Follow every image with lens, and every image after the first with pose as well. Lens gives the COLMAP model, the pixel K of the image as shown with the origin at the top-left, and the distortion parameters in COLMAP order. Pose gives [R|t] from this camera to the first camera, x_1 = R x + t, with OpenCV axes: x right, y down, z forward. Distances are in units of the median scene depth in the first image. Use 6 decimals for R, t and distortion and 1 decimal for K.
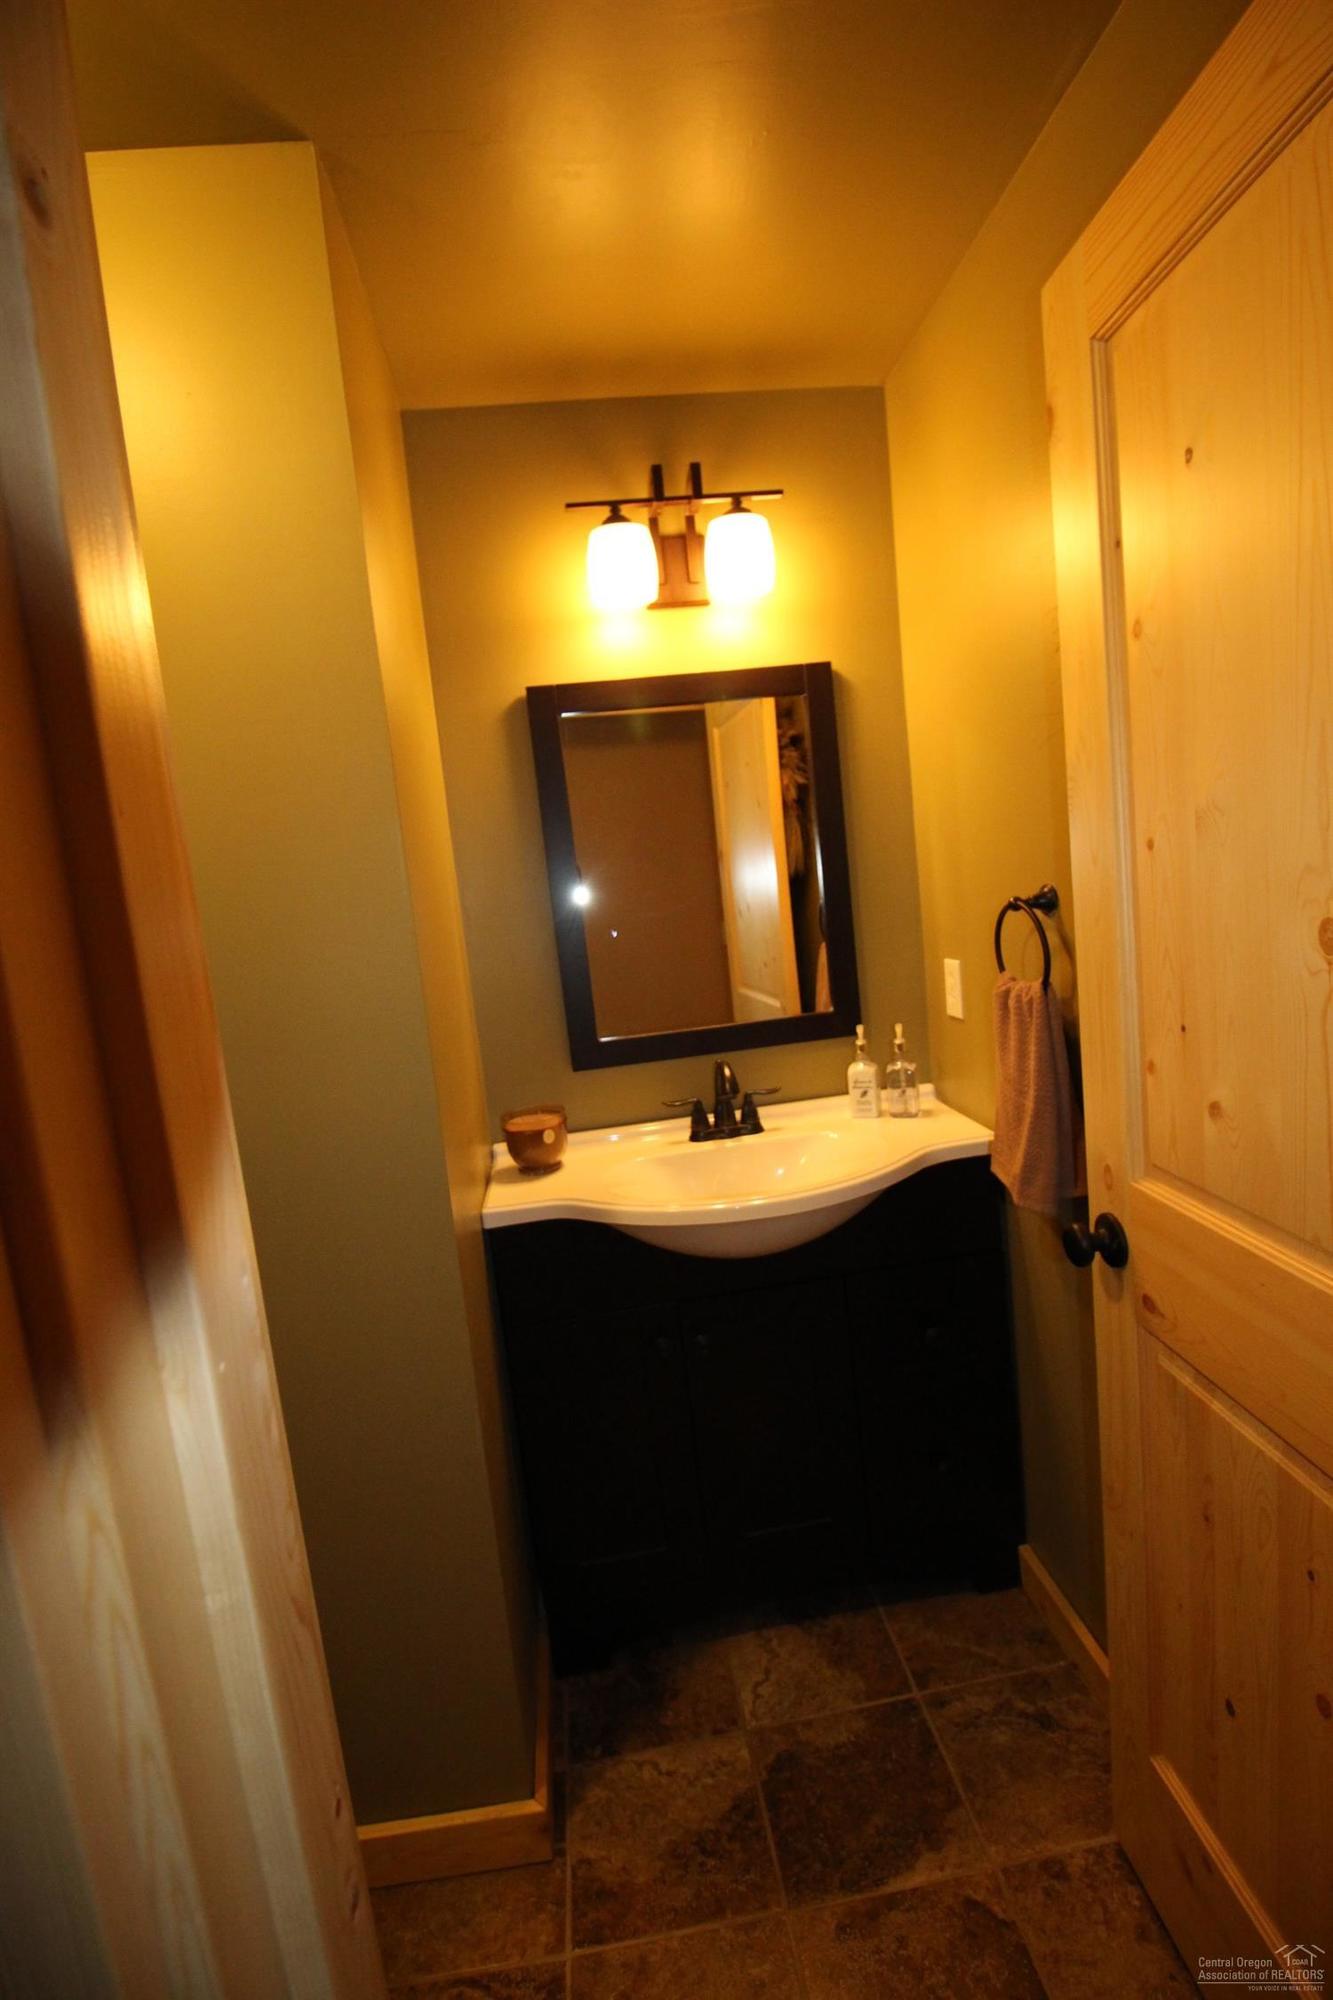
lens RADIAL K [[912.0, 0, 666.5], [0, 912.0, 1000.0], [0, 0, 1]] dist [-0.000277, -0.000207]
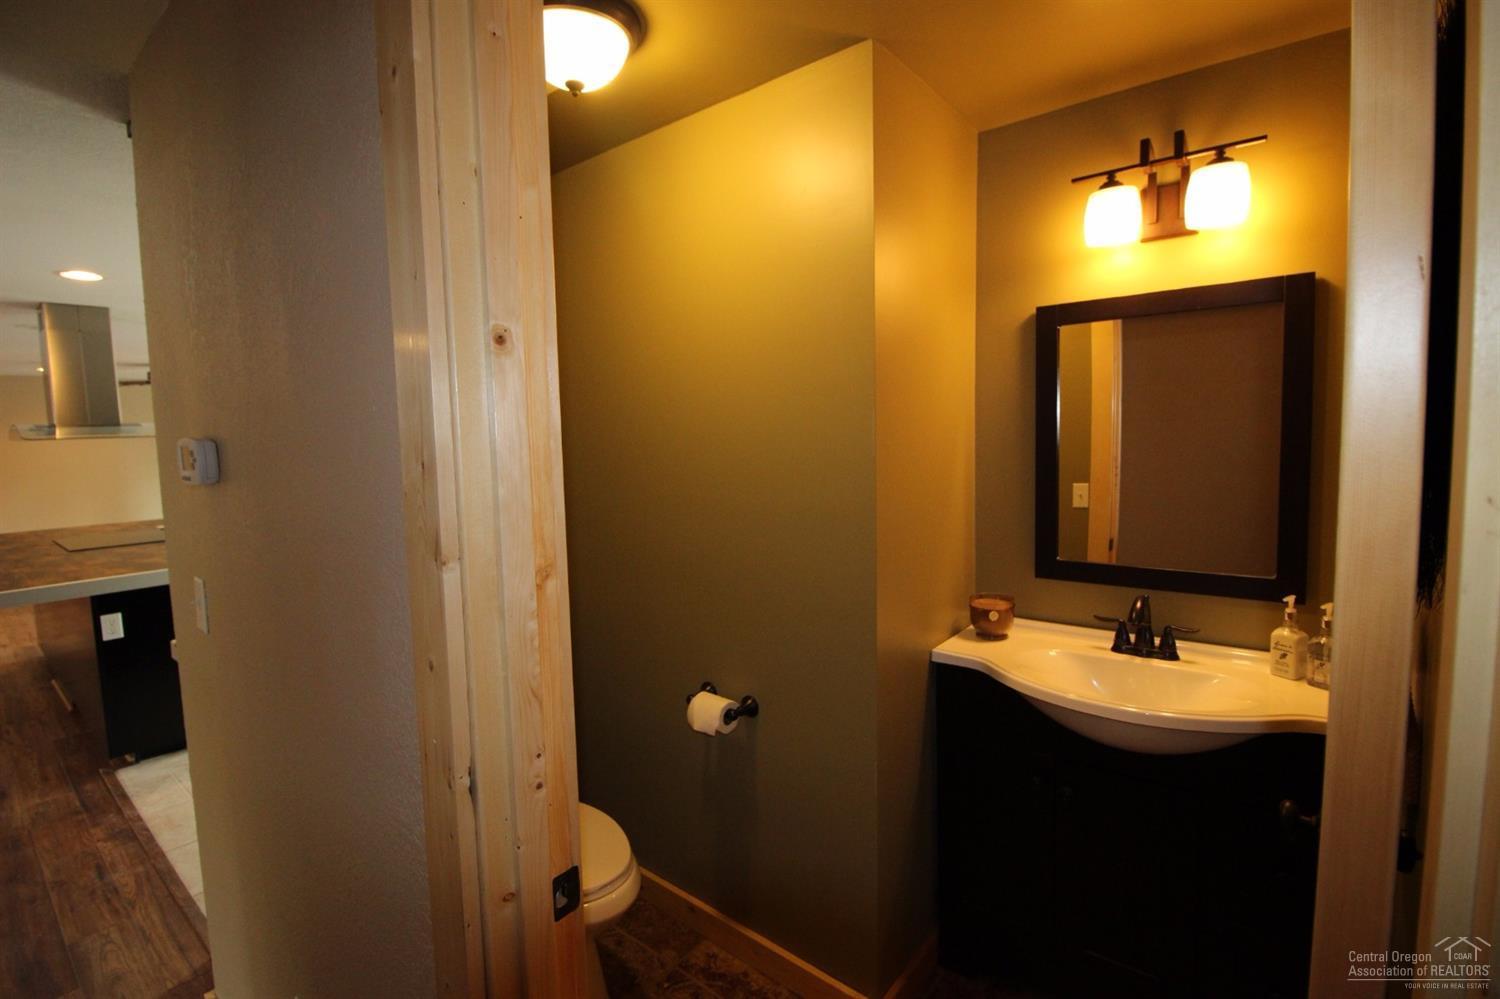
lens RADIAL K [[684.0, 0, 757.0], [0, 684.0, 488.7], [0, 0, 1]] dist [-0.000277, -0.000207]
pose [[0.713893, 0.143093, -0.685479, 0.311576], [-0.136879, 0.988531, 0.063802, -0.068466], [0.686747, 0.048280, 0.725292, -0.071489]]
